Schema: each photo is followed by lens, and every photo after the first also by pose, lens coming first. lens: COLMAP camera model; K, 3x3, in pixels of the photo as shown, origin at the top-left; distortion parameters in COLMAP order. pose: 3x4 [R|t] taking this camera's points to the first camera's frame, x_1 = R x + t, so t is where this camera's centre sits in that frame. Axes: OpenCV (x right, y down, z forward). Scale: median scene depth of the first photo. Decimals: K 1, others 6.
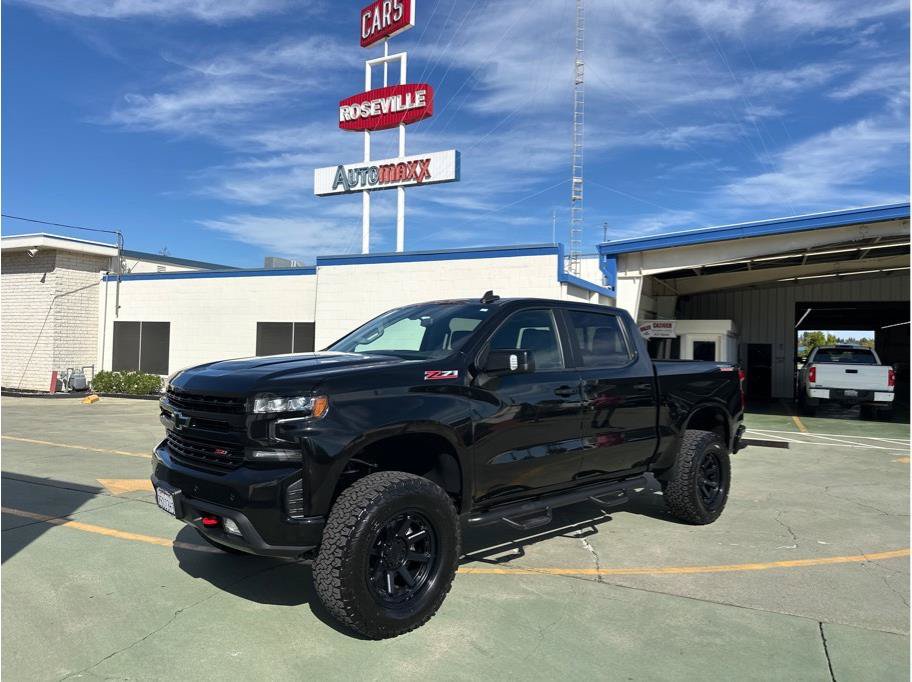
lens RADIAL K [[652.3, 0, 448.4], [0, 652.3, 324.6], [0, 0, 1]] dist [0.036717, -0.045755]
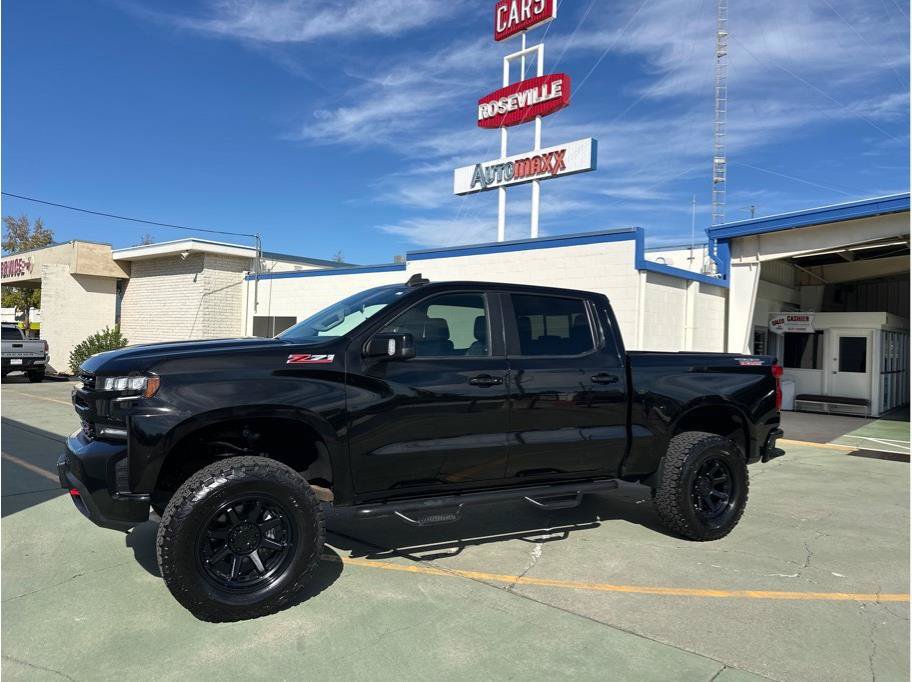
lens RADIAL K [[652.3, 0, 448.4], [0, 652.3, 324.6], [0, 0, 1]] dist [0.036717, -0.045755]
pose [[0.963239, 0.001014, -0.268644, 0.081310], [-0.000407, 0.999997, 0.002316, 0.004350], [0.268645, -0.002122, 0.963237, 0.021162]]
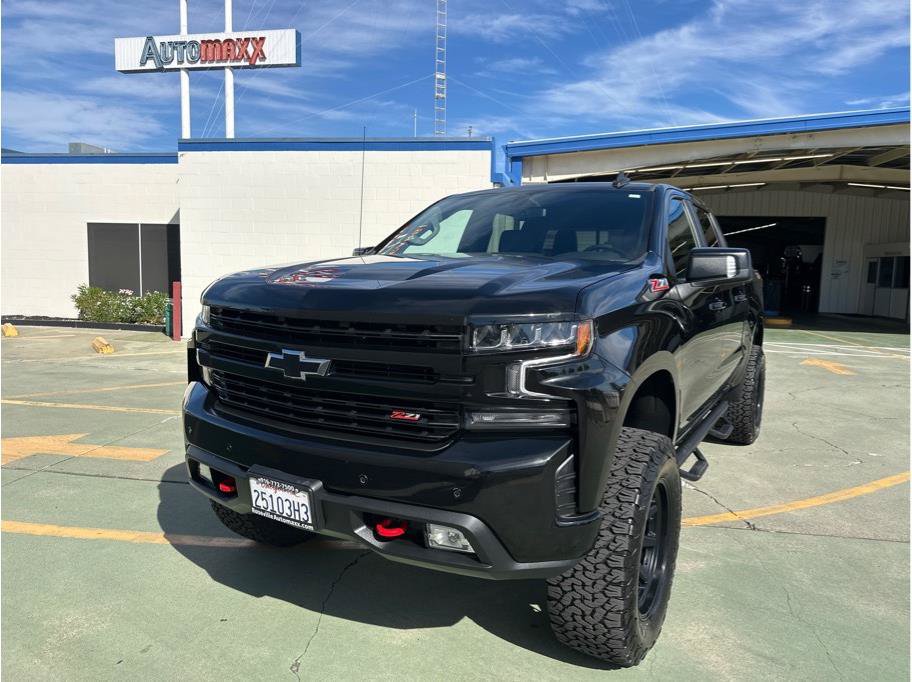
lens RADIAL K [[652.3, 0, 448.4], [0, 652.3, 324.6], [0, 0, 1]] dist [0.036717, -0.045755]
pose [[0.954148, -0.023952, 0.298376, -0.079436], [-0.015808, 0.991371, 0.130132, 0.006021], [-0.298918, -0.128882, 0.945536, 0.073551]]
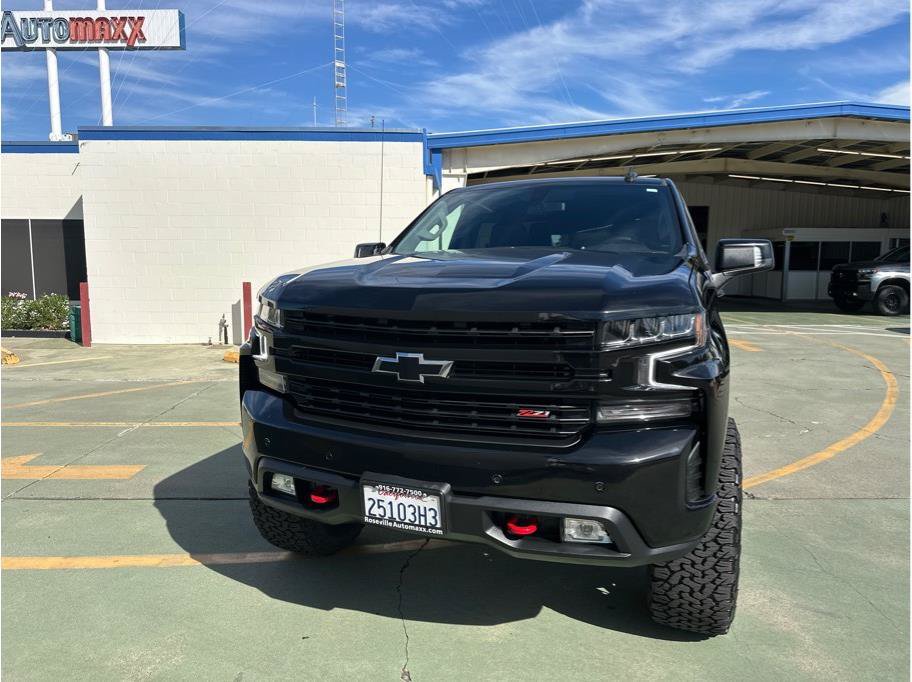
lens RADIAL K [[652.3, 0, 448.4], [0, 652.3, 324.6], [0, 0, 1]] dist [0.036717, -0.045755]
pose [[0.887508, -0.062277, 0.456565, -0.108106], [-0.003355, 0.989925, 0.141551, 0.005444], [-0.460781, -0.127159, 0.878357, 0.085895]]
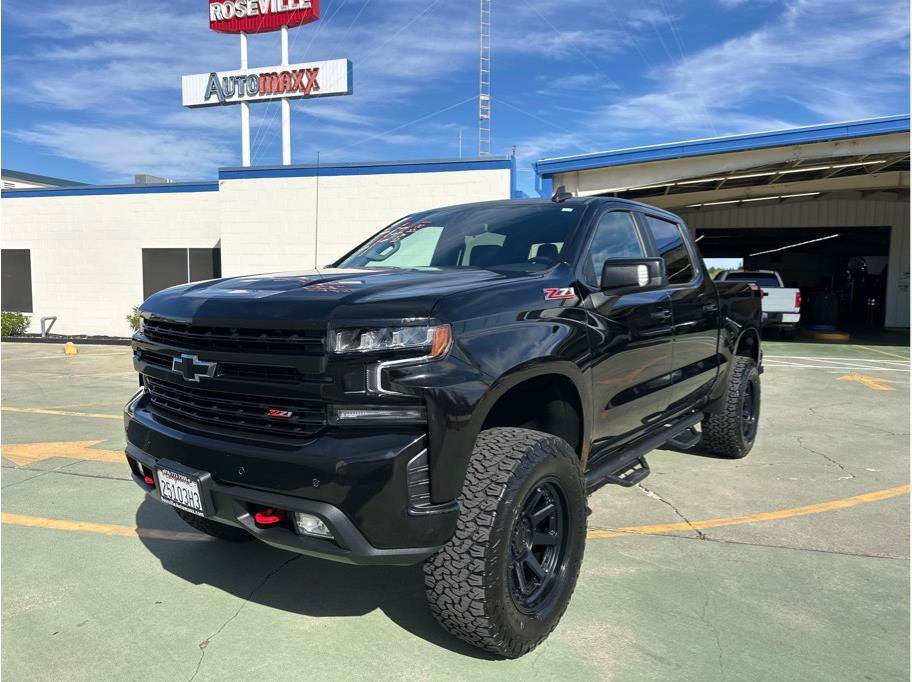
lens RADIAL K [[652.3, 0, 448.4], [0, 652.3, 324.6], [0, 0, 1]] dist [0.036717, -0.045755]
pose [[0.979602, -0.024401, 0.199461, -0.051121], [0.003846, 0.994695, 0.102797, 0.006750], [-0.200912, -0.099933, 0.974499, 0.056942]]
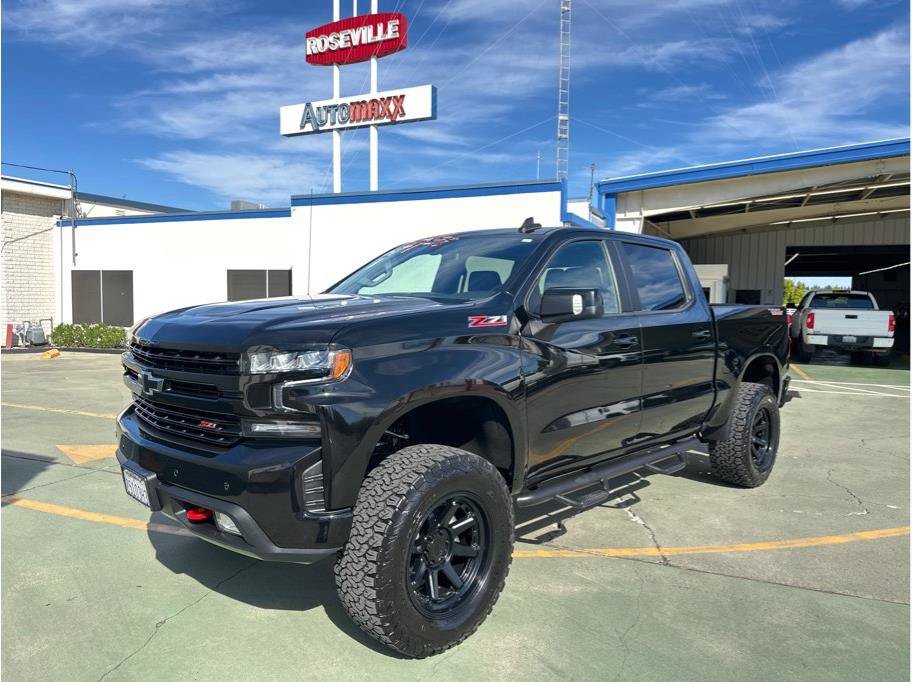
lens RADIAL K [[652.3, 0, 448.4], [0, 652.3, 324.6], [0, 0, 1]] dist [0.036717, -0.045755]
pose [[0.998725, -0.008150, 0.049818, -0.017995], [0.004312, 0.997047, 0.076678, 0.003925], [-0.050295, -0.076366, 0.995811, 0.041056]]
